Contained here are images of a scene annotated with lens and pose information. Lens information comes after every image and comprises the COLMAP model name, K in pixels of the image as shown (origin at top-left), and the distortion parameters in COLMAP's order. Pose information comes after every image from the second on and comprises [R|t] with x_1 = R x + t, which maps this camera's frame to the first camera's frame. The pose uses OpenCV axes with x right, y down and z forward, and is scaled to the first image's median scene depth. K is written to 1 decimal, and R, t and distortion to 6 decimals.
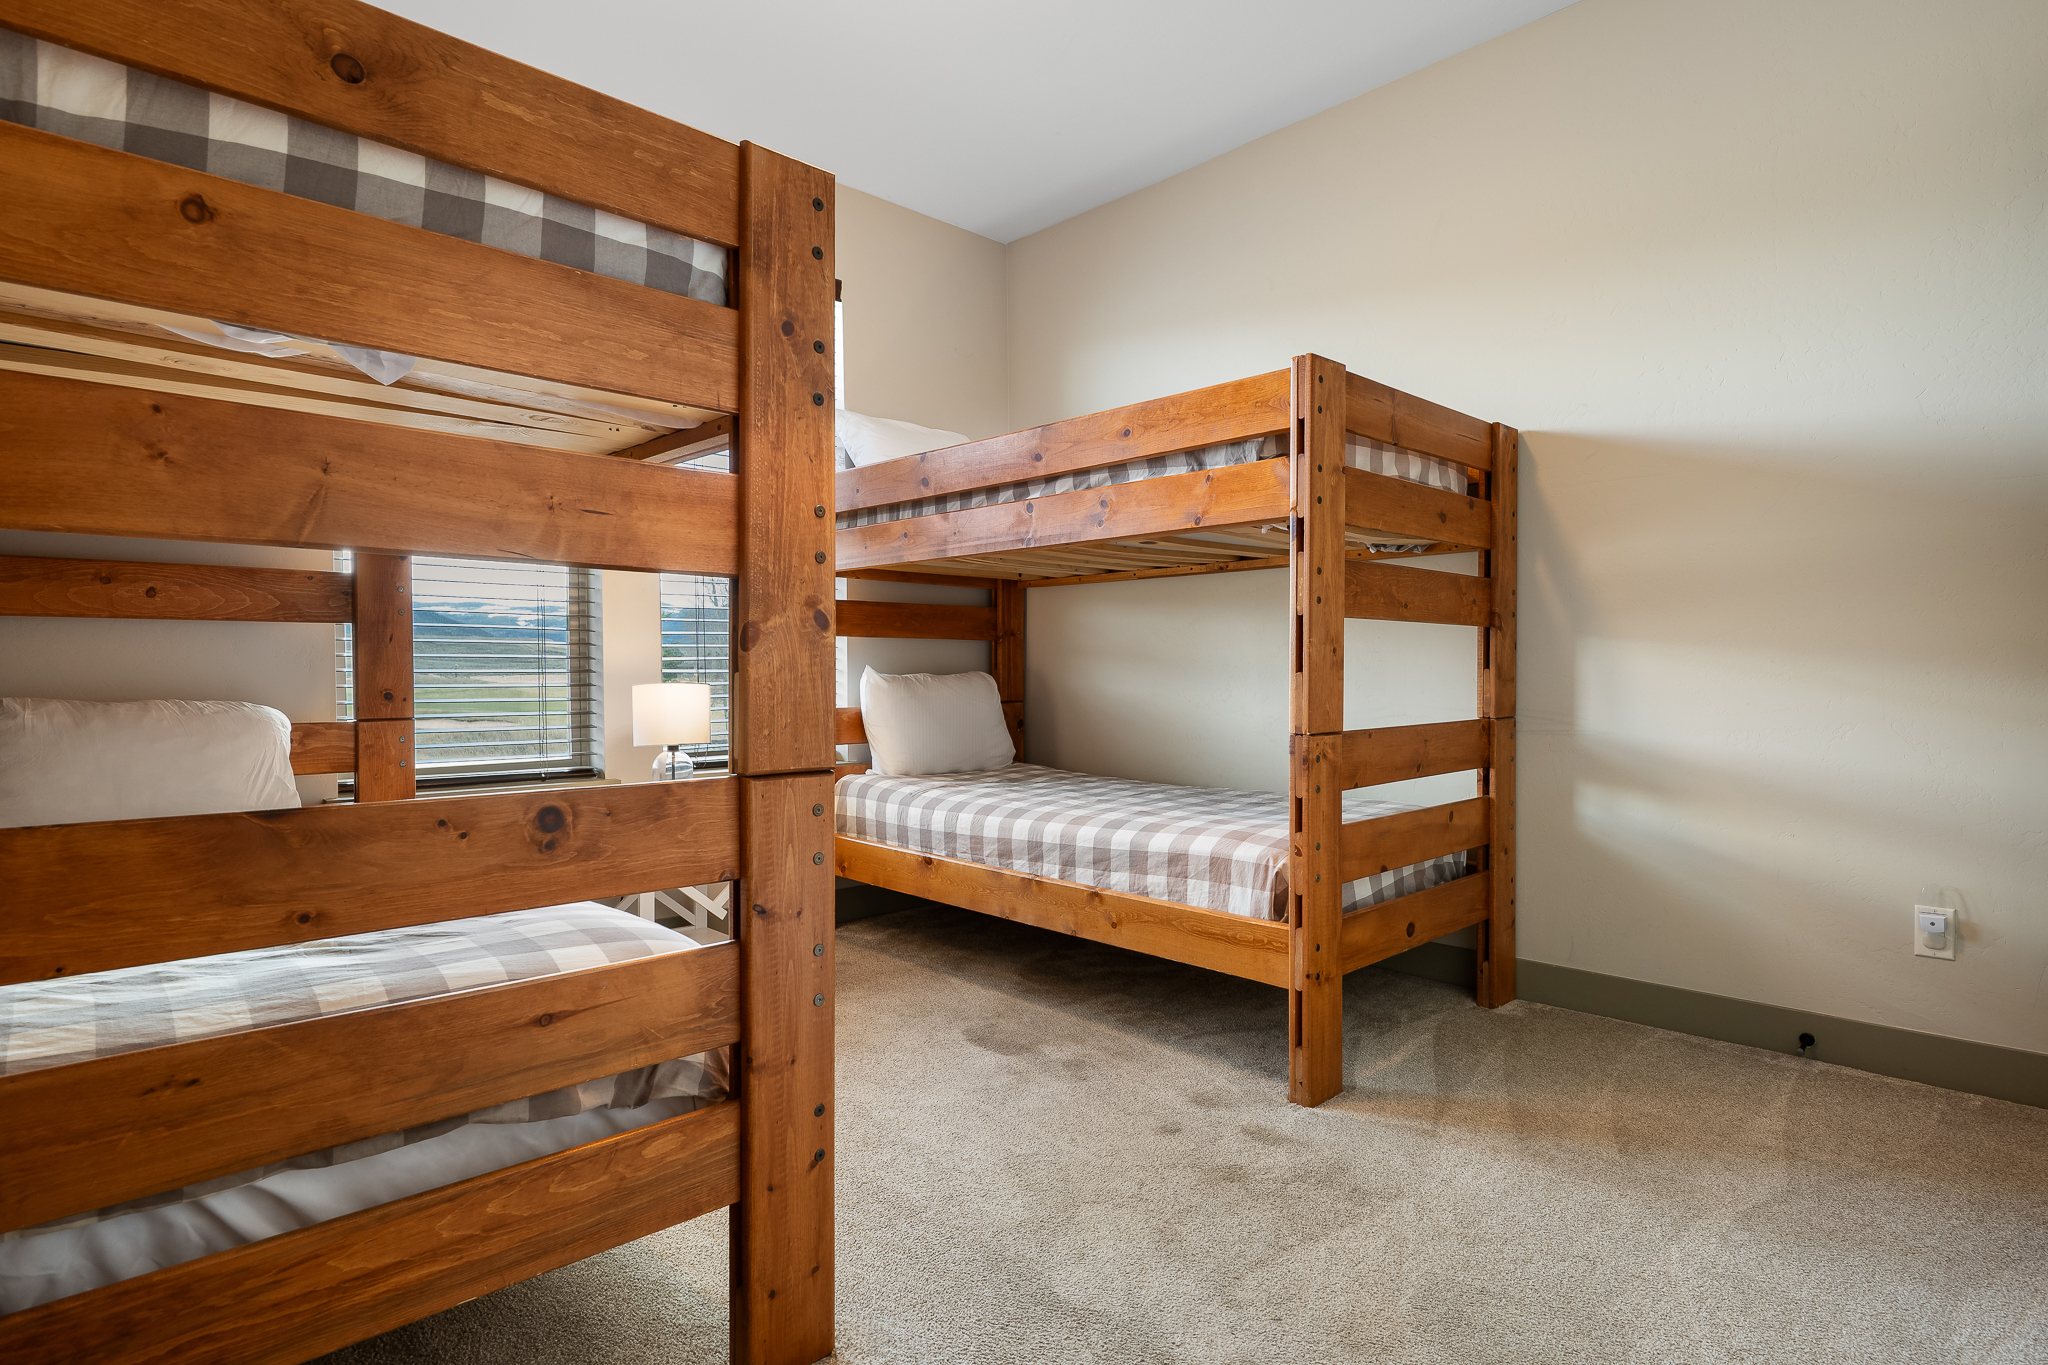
lens RADIAL K [[1074.9, 0, 1021.7], [0, 1074.9, 677.6], [0, 0, 1]] dist [-0.003737, -0.000182]
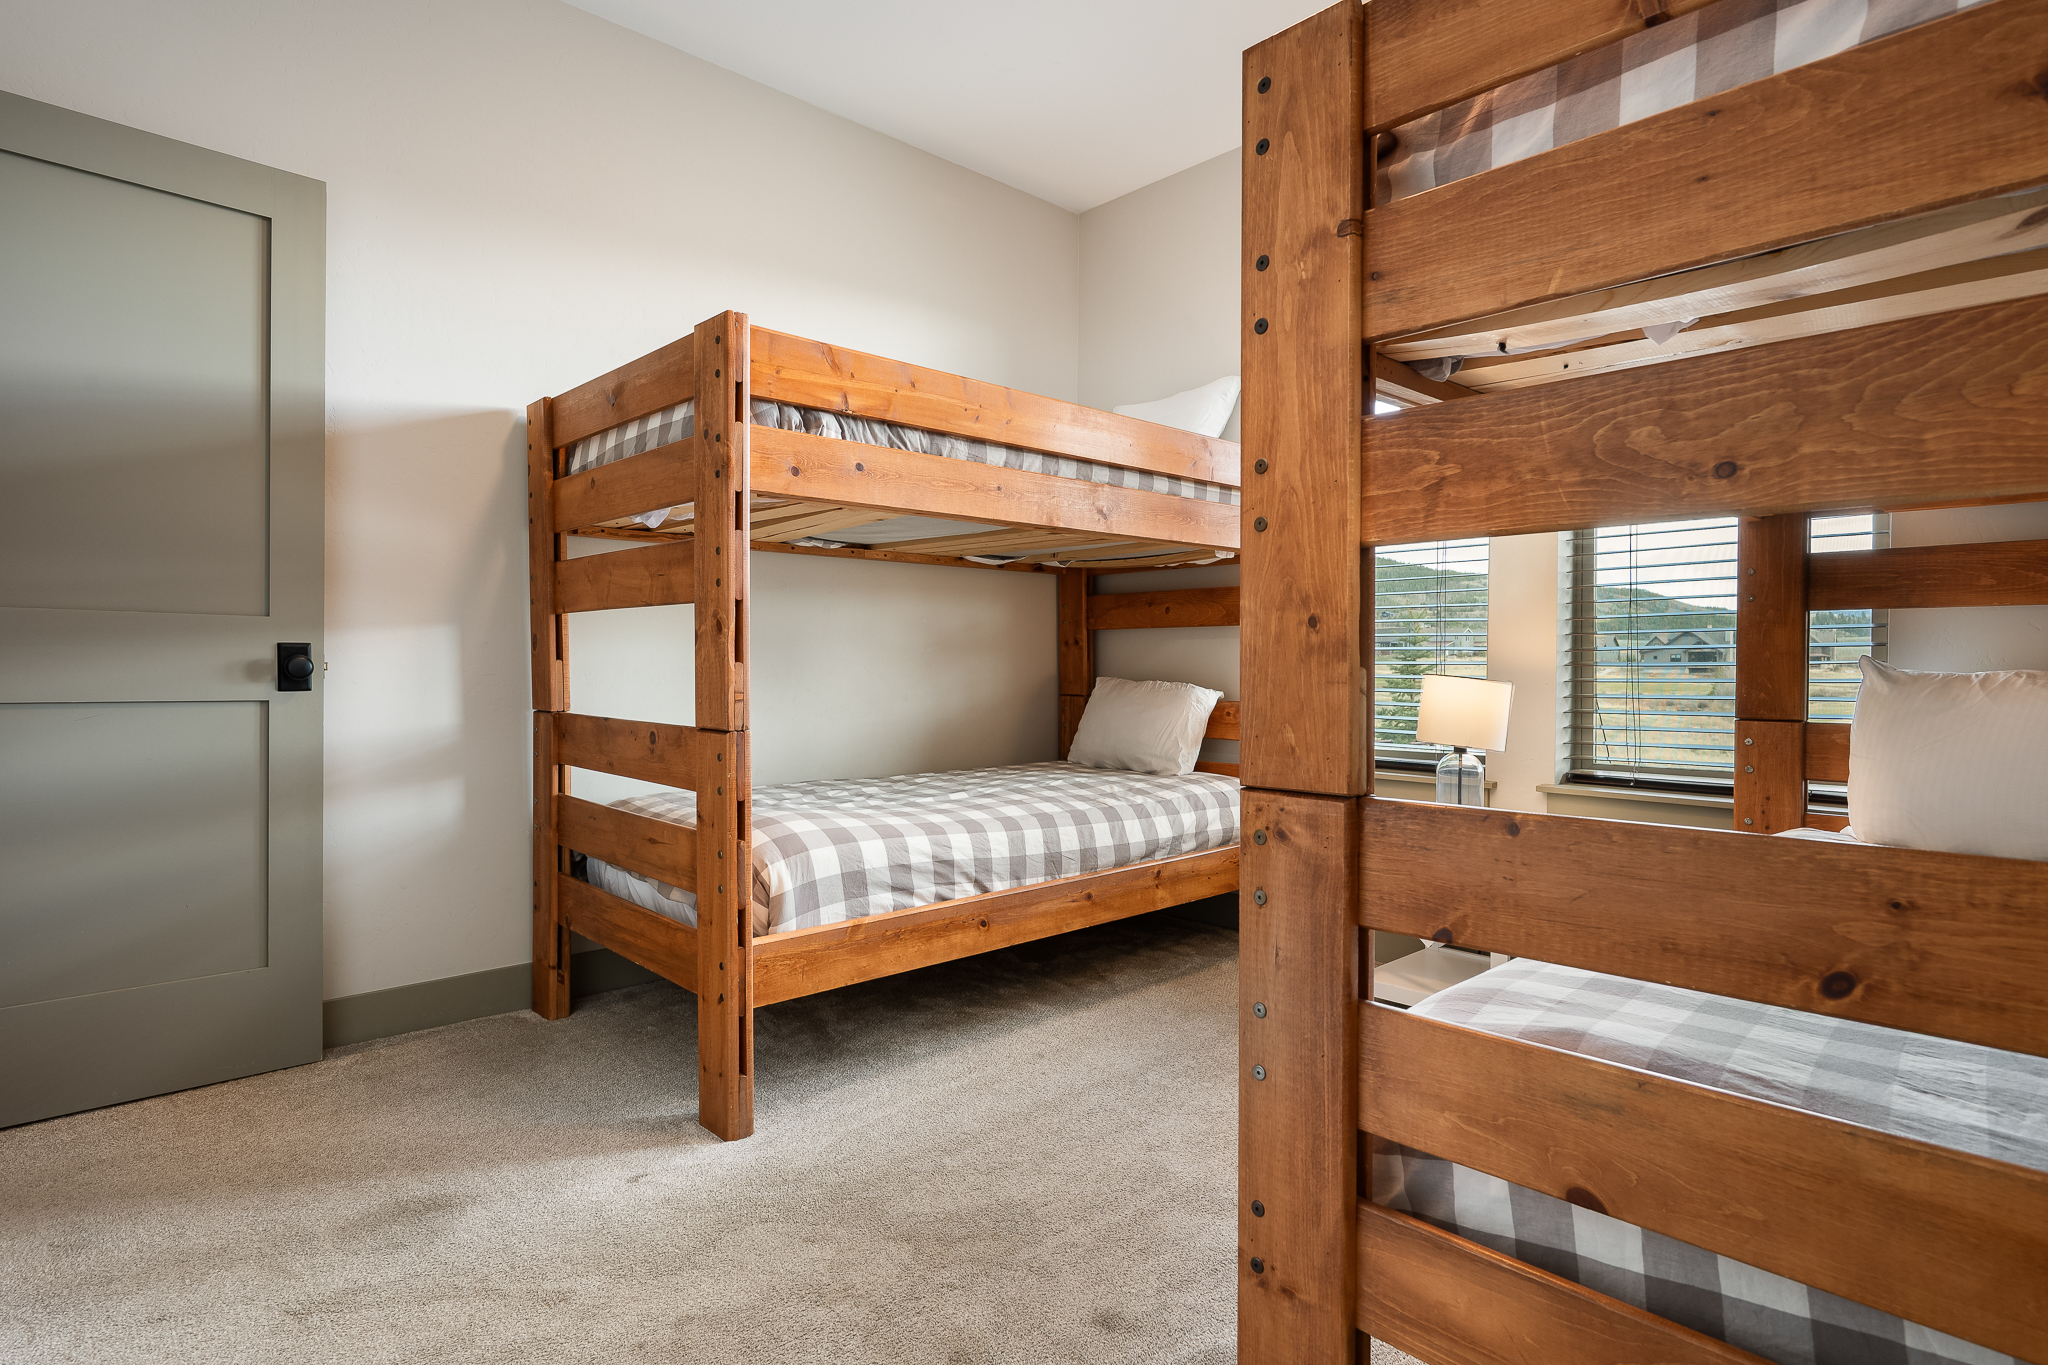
lens RADIAL K [[1074.9, 0, 1021.9], [0, 1074.9, 680.0], [0, 0, 1]] dist [-0.003737, -0.000182]
pose [[-0.016044, 0.017639, -0.999716, 0.686547], [-0.009593, 0.999796, 0.017794, -0.005697], [0.999825, 0.009876, -0.015872, 0.786701]]
